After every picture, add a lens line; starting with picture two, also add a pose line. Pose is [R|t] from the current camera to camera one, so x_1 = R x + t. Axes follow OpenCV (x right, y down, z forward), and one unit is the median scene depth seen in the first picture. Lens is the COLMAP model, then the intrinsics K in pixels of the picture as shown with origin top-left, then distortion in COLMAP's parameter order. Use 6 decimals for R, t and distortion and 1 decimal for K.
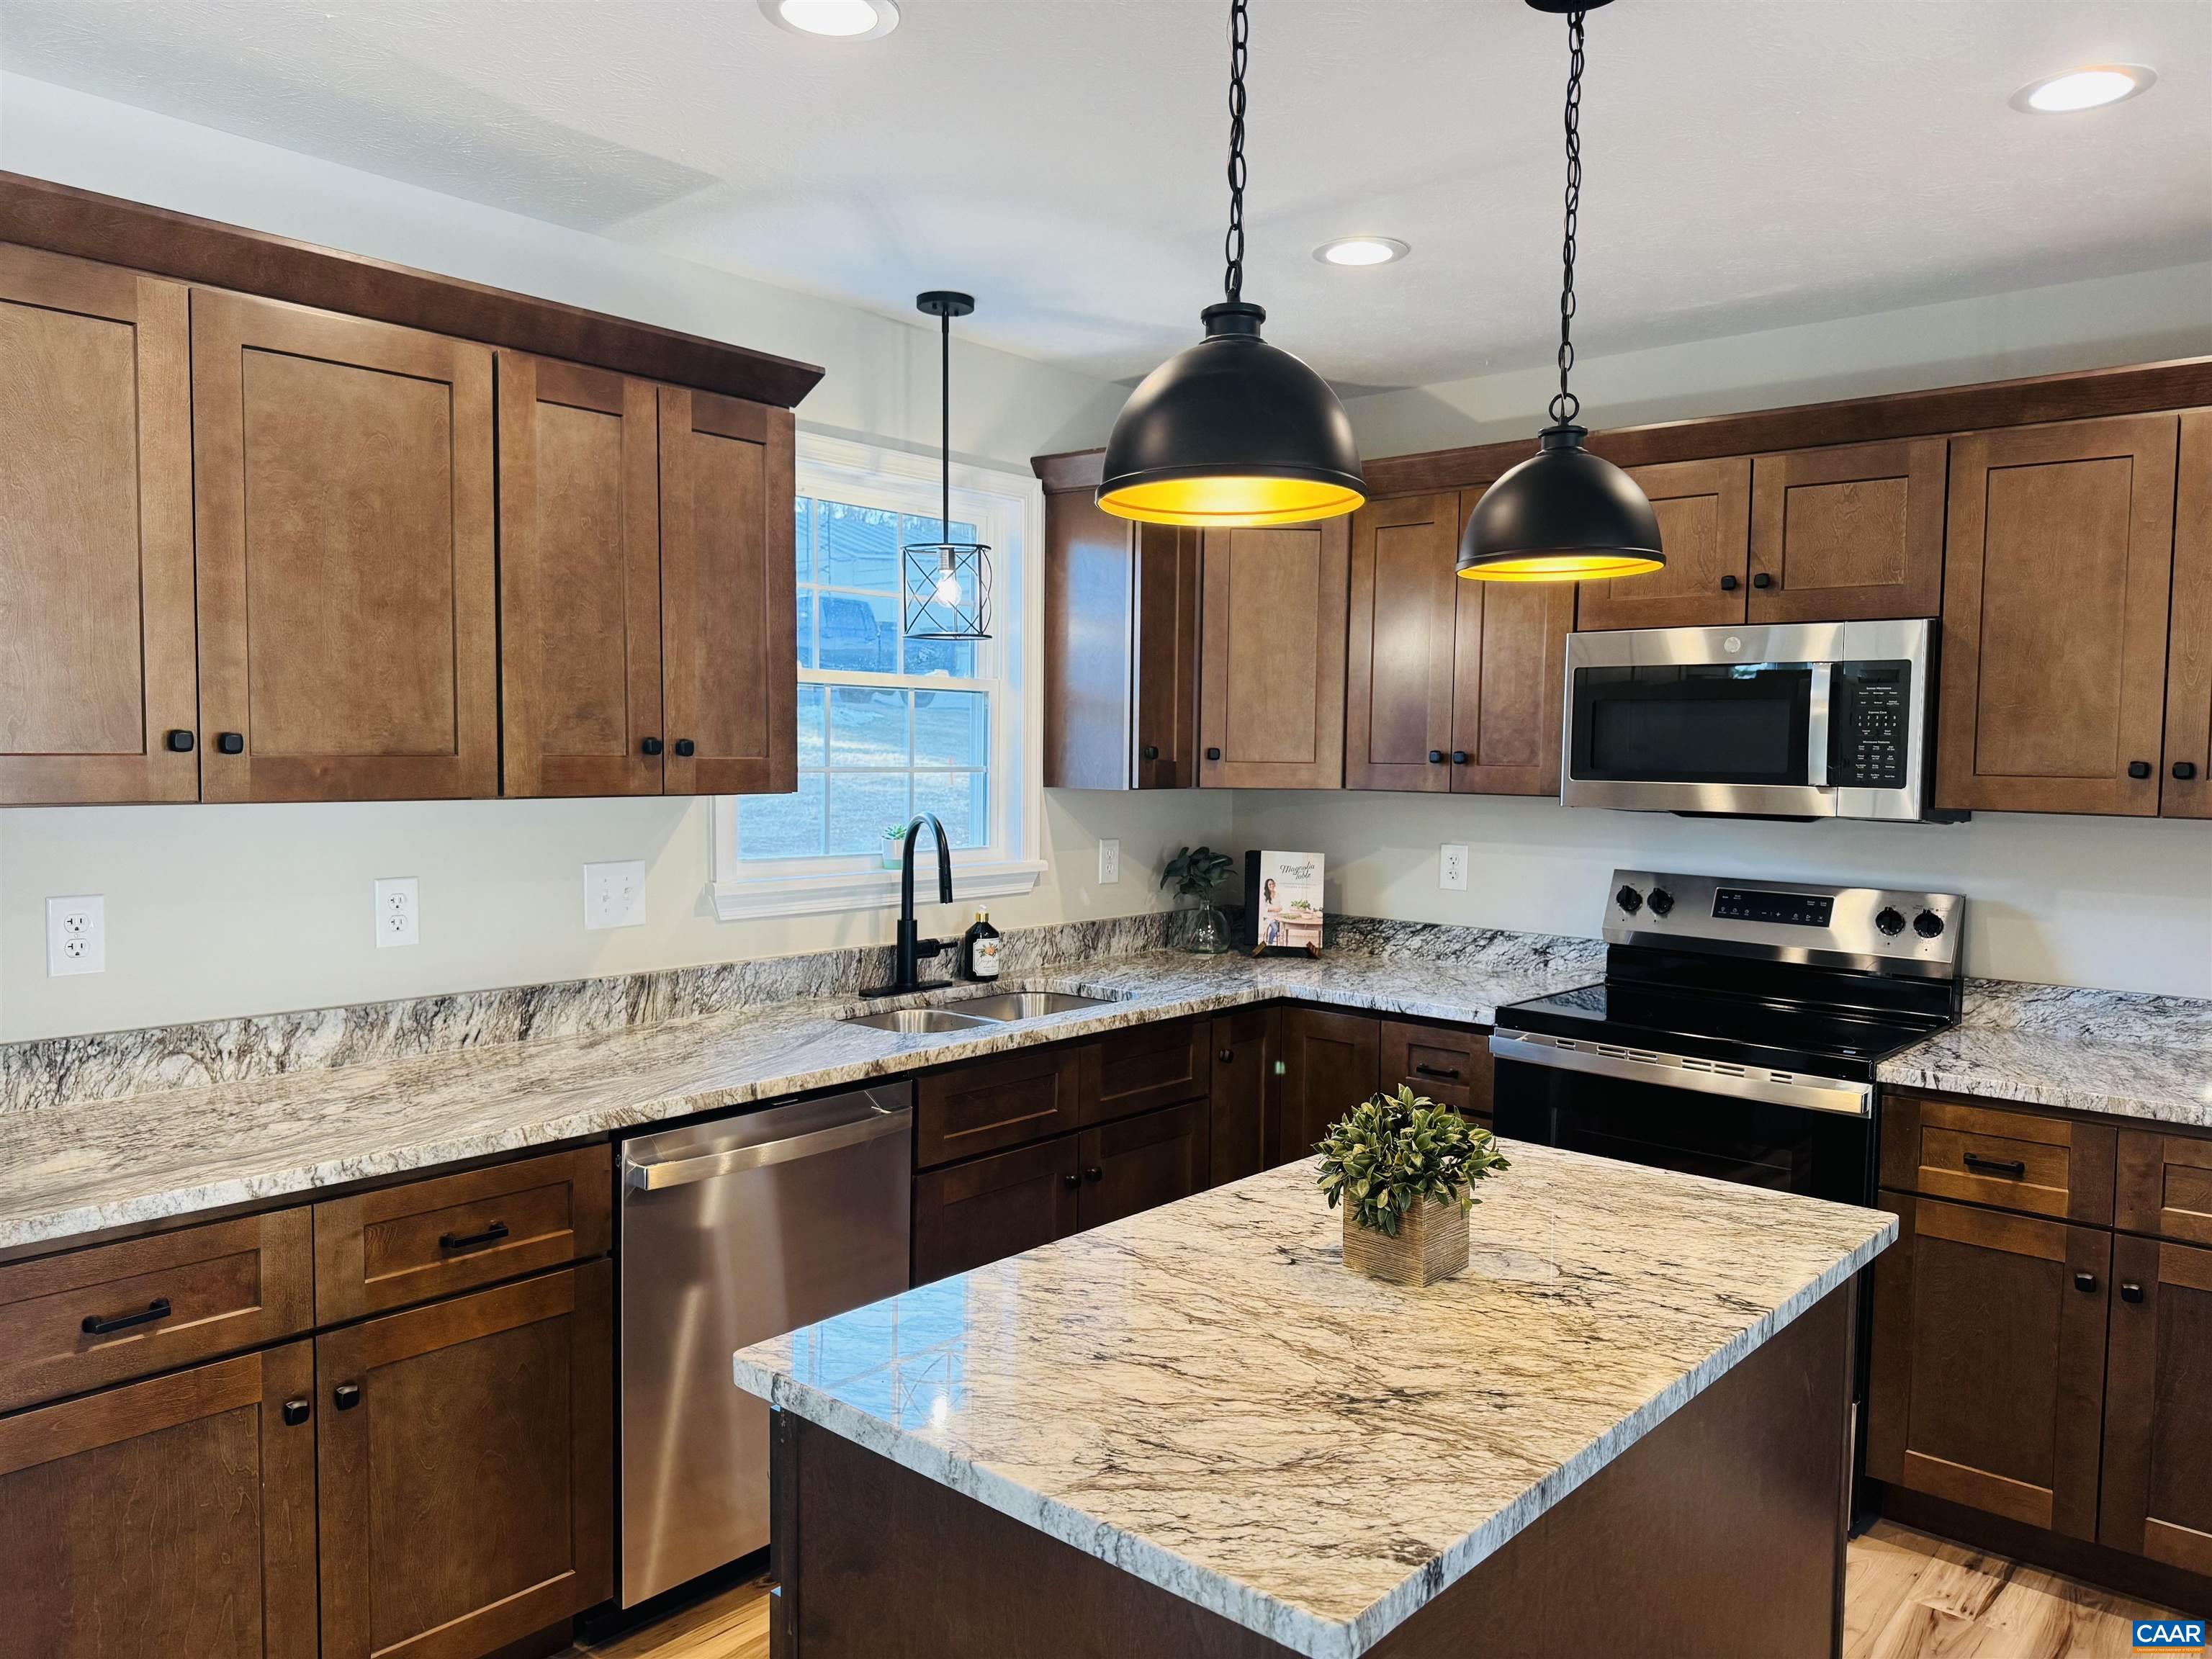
lens RADIAL K [[1558.8, 0, 1105.8], [0, 1558.8, 831.2], [0, 0, 1]] dist [0.063872, -0.062296]
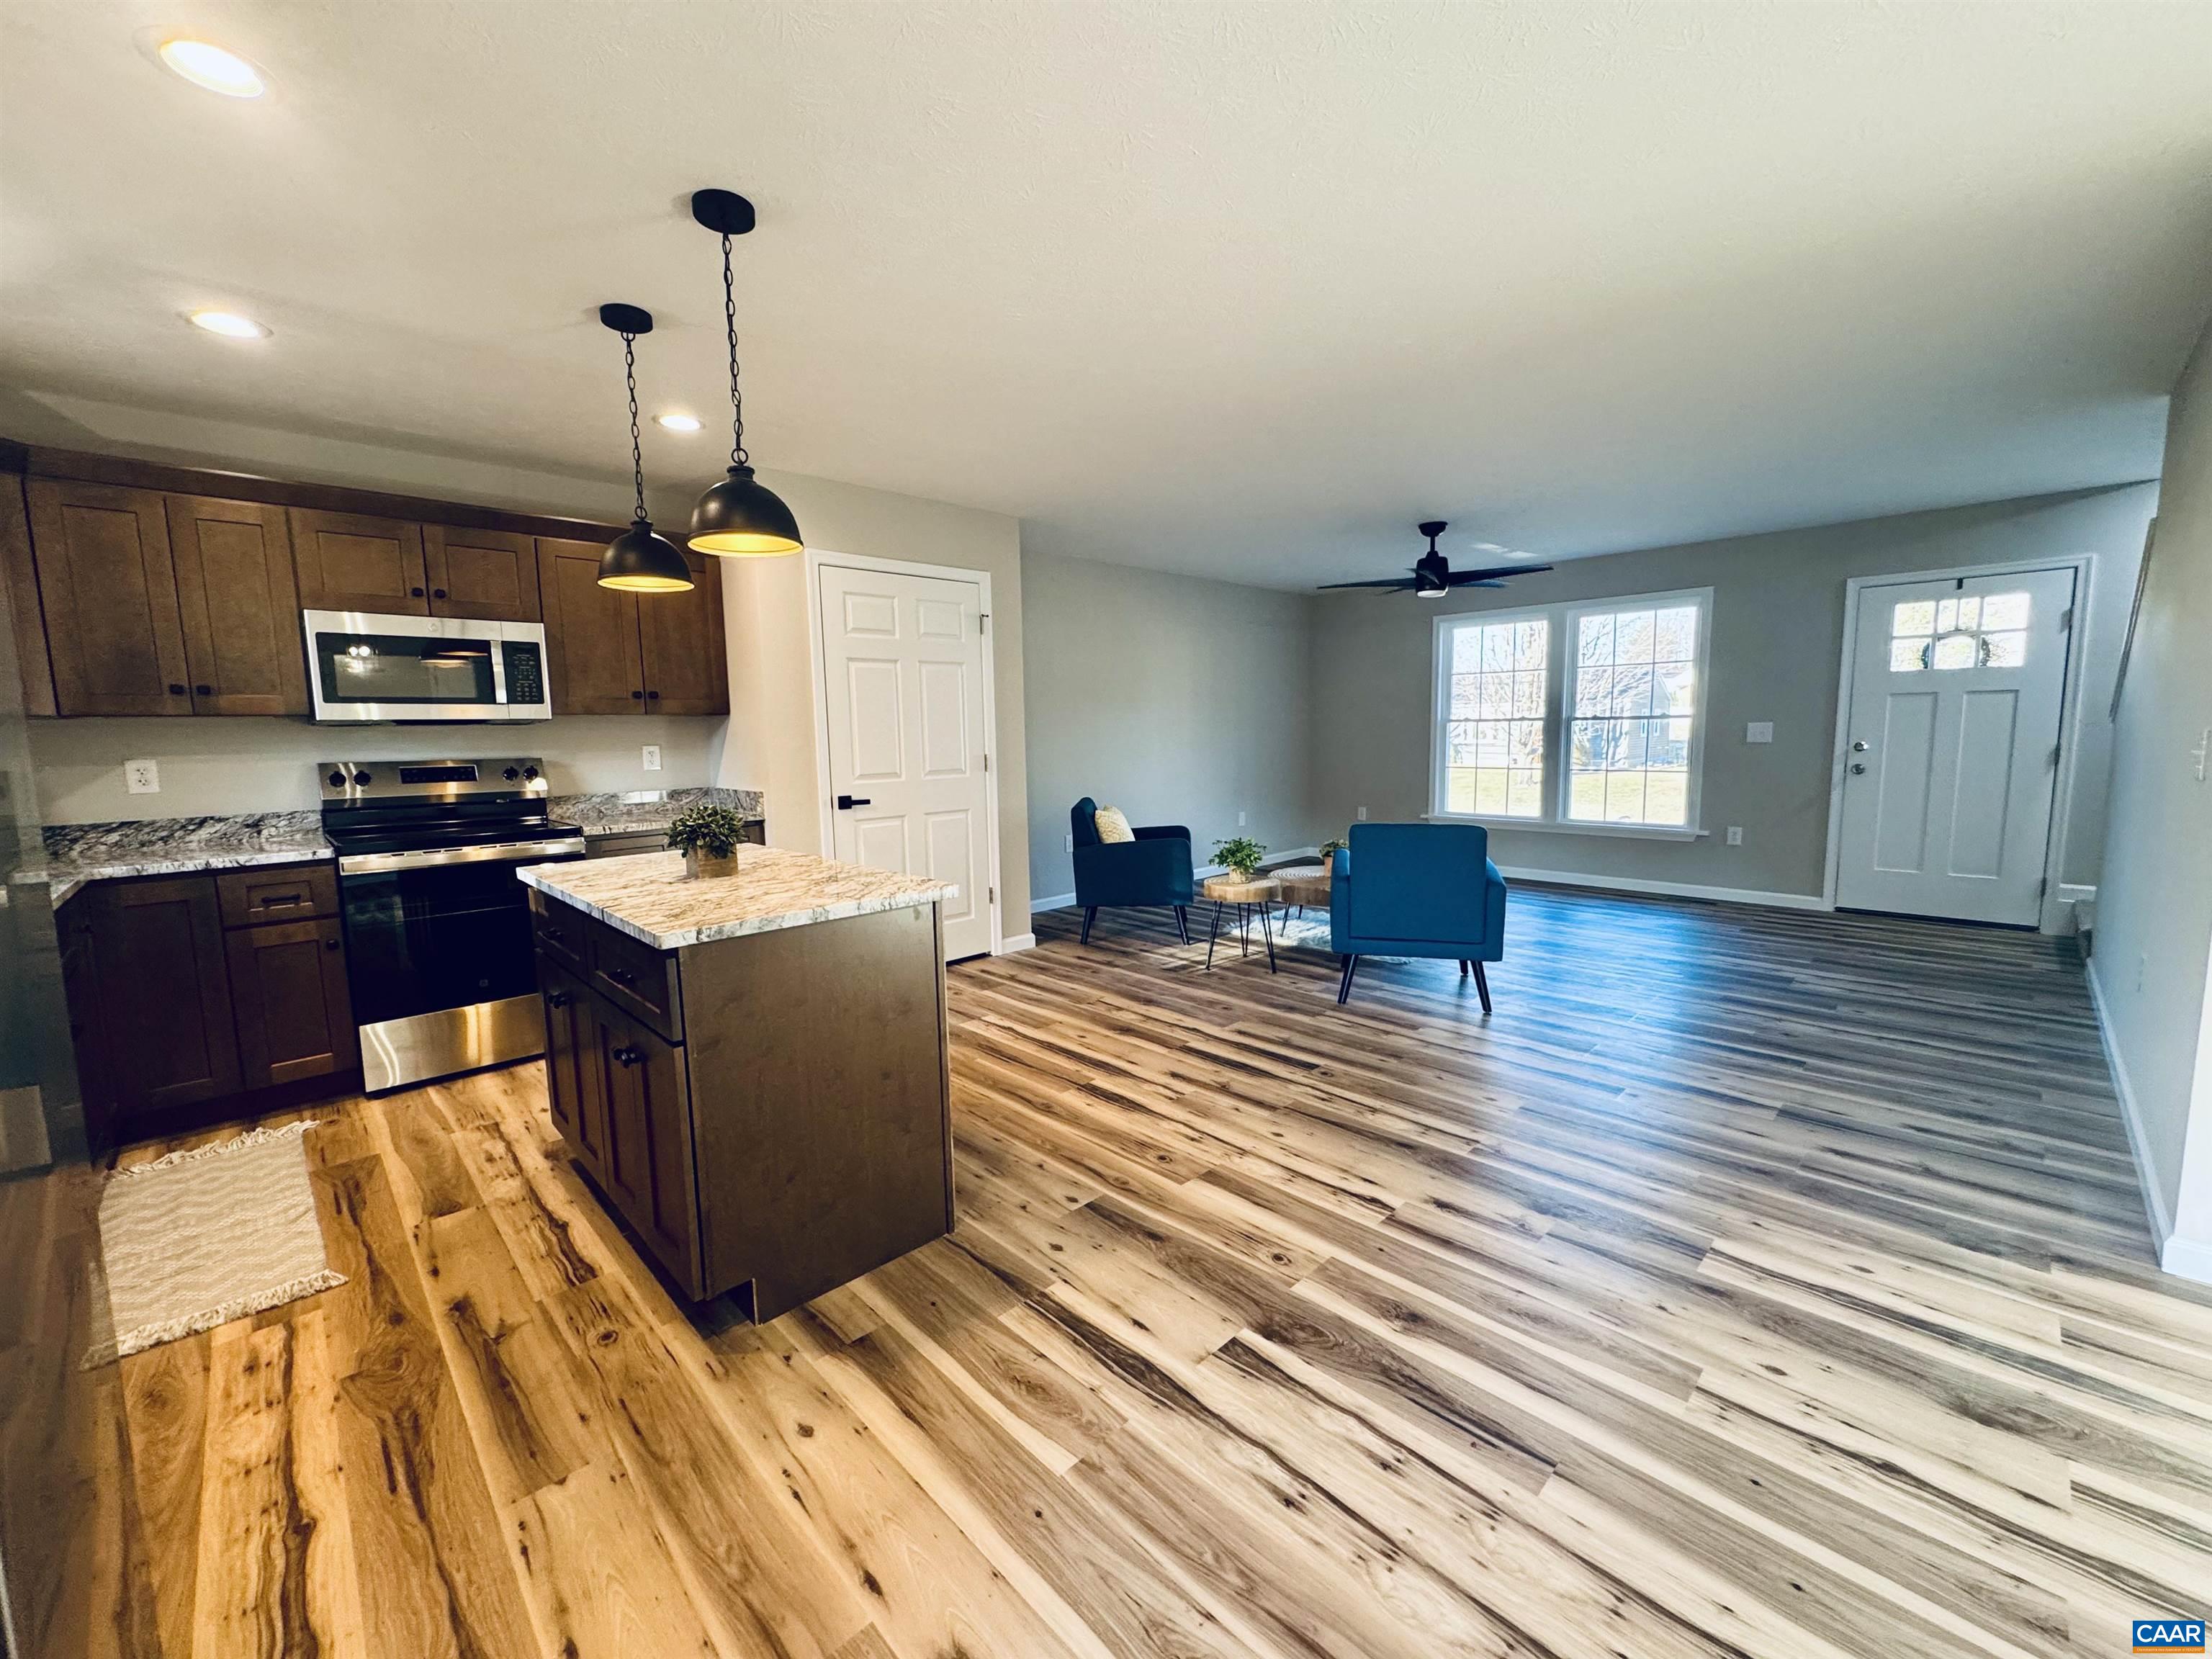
lens RADIAL K [[880.9, 0, 1105.4], [0, 880.9, 830.5], [0, 0, 1]] dist [-0.002830, 0.000758]
pose [[0.081074, -0.131738, 0.987964, -0.575712], [0.076284, 0.989139, 0.125635, 0.046150], [-0.993785, 0.065180, 0.090243, 0.147182]]
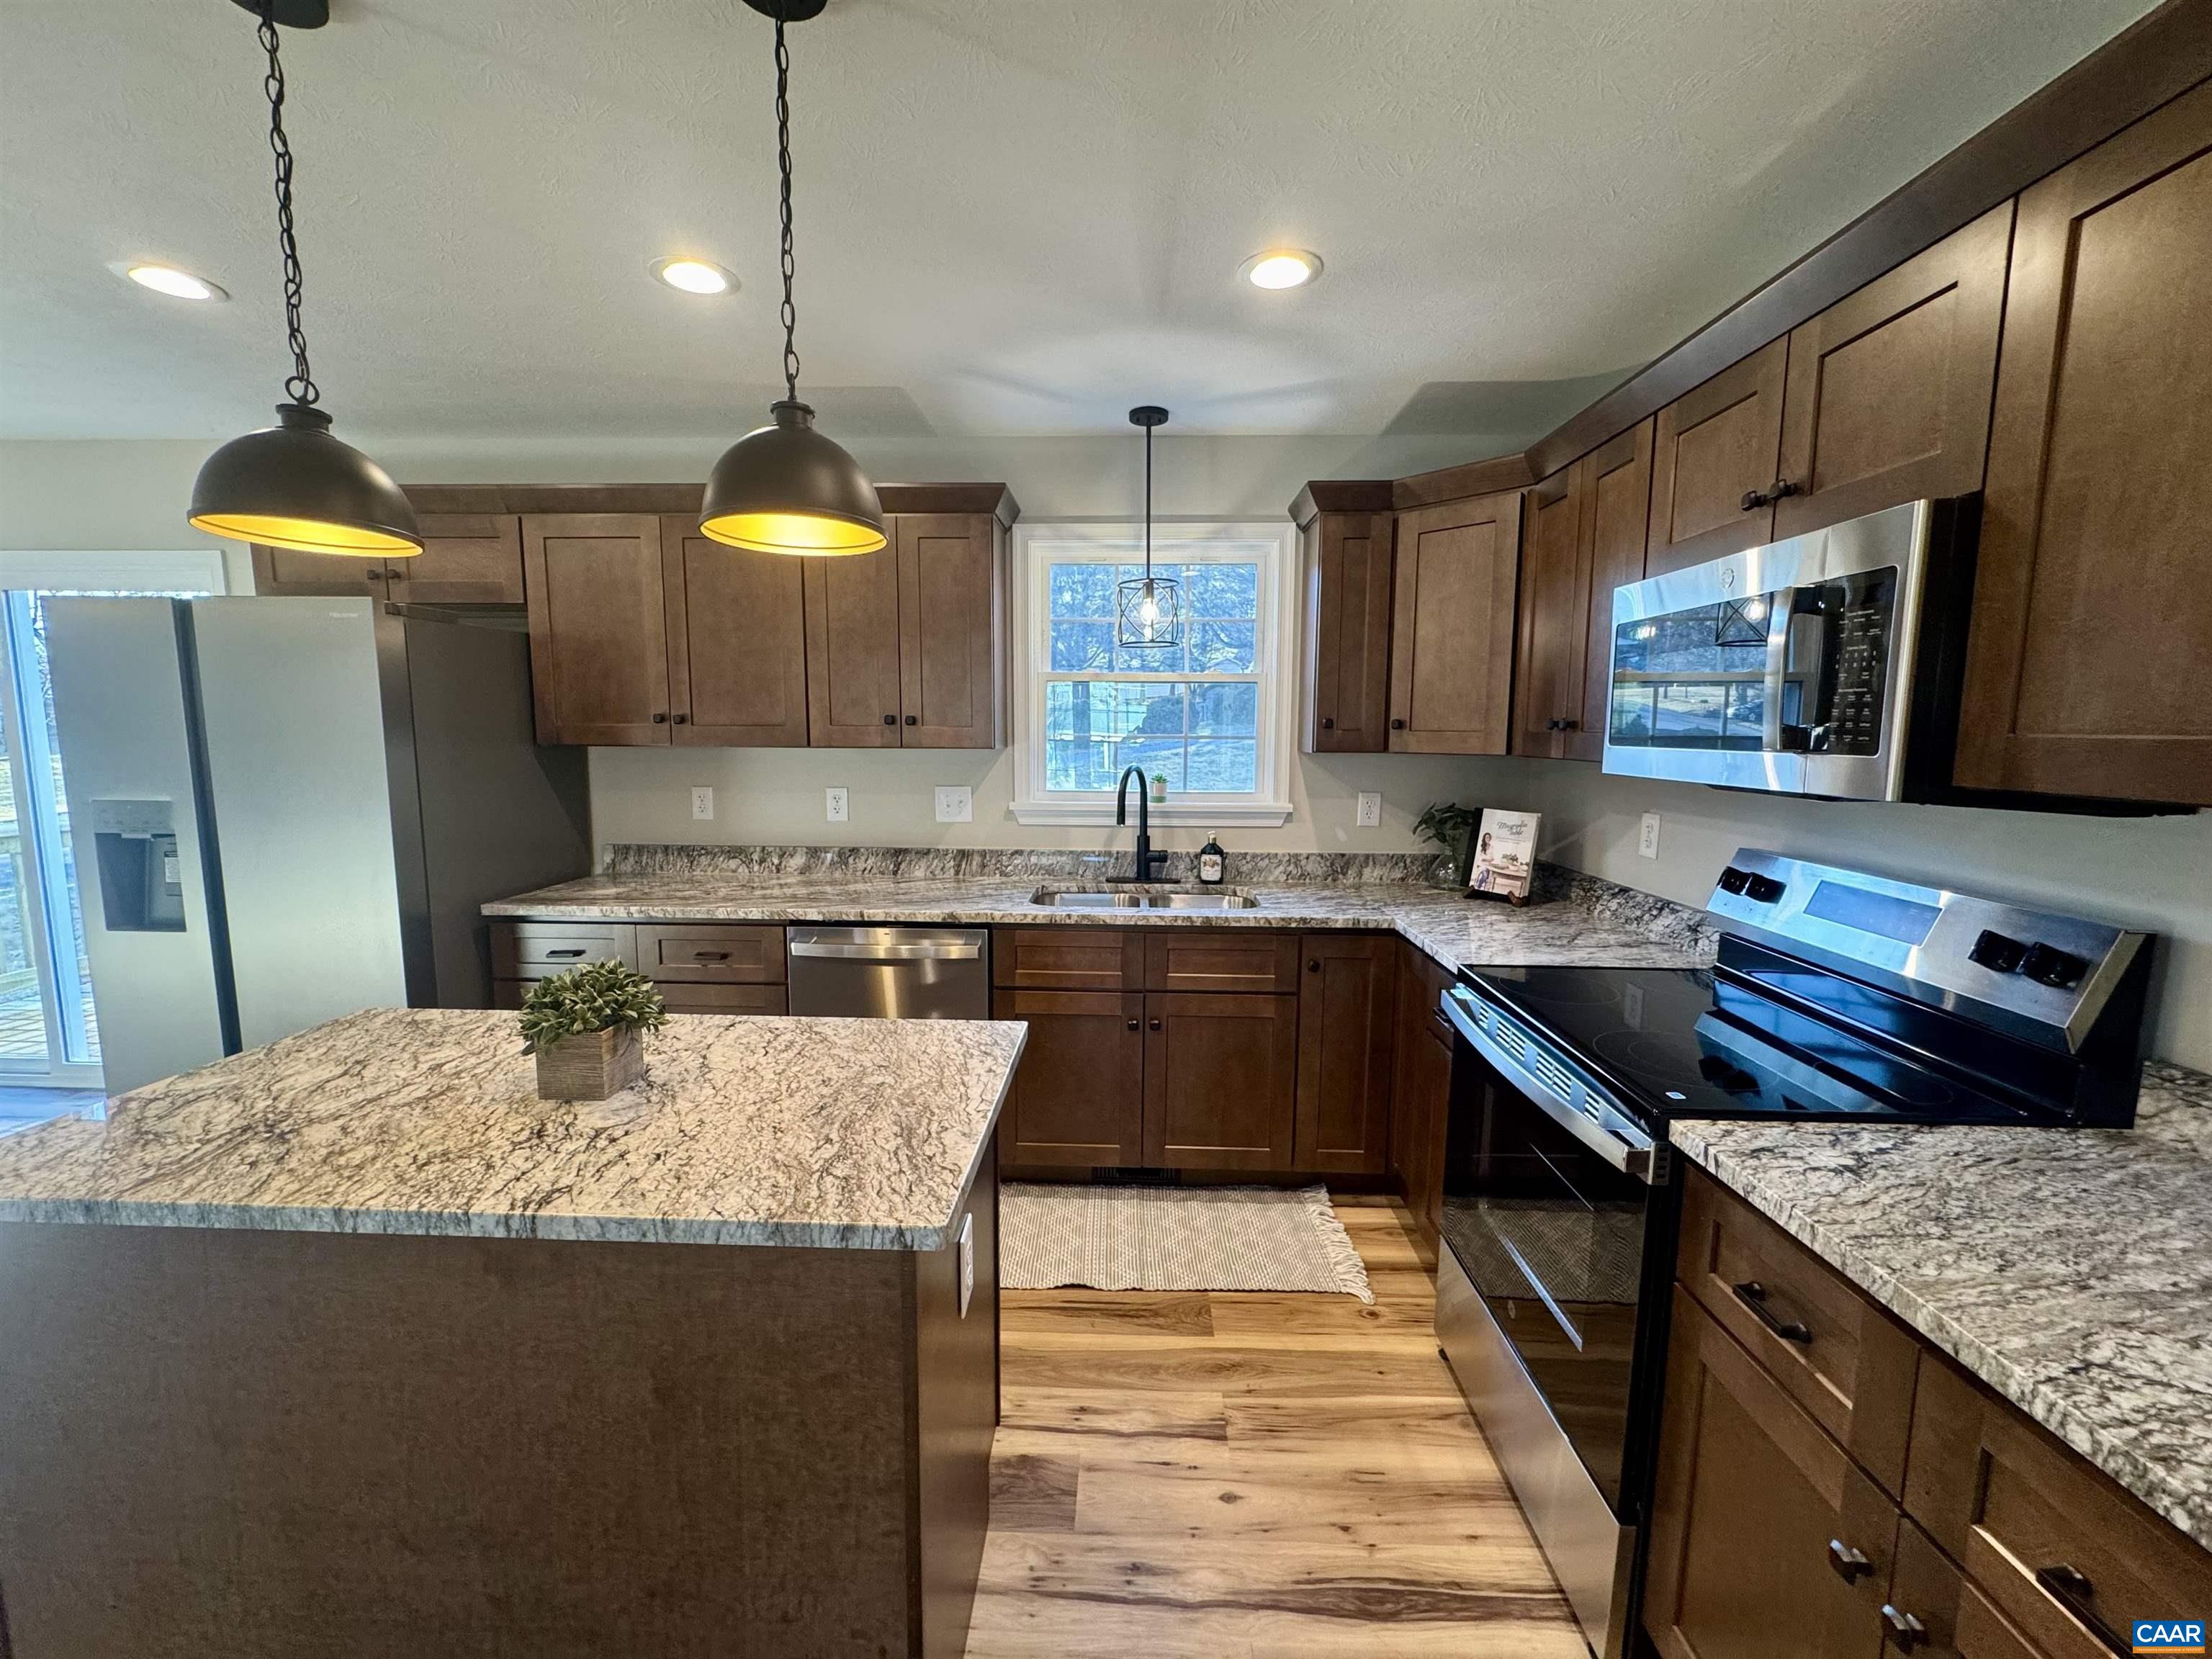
lens RADIAL K [[880.9, 0, 1106.0], [0, 880.9, 830.1], [0, 0, 1]] dist [-0.002830, 0.000758]
pose [[0.631757, 0.079164, -0.771113, 0.551317], [-0.040818, 0.996789, 0.068891, -0.006787], [0.774091, -0.012047, 0.632960, 0.460254]]
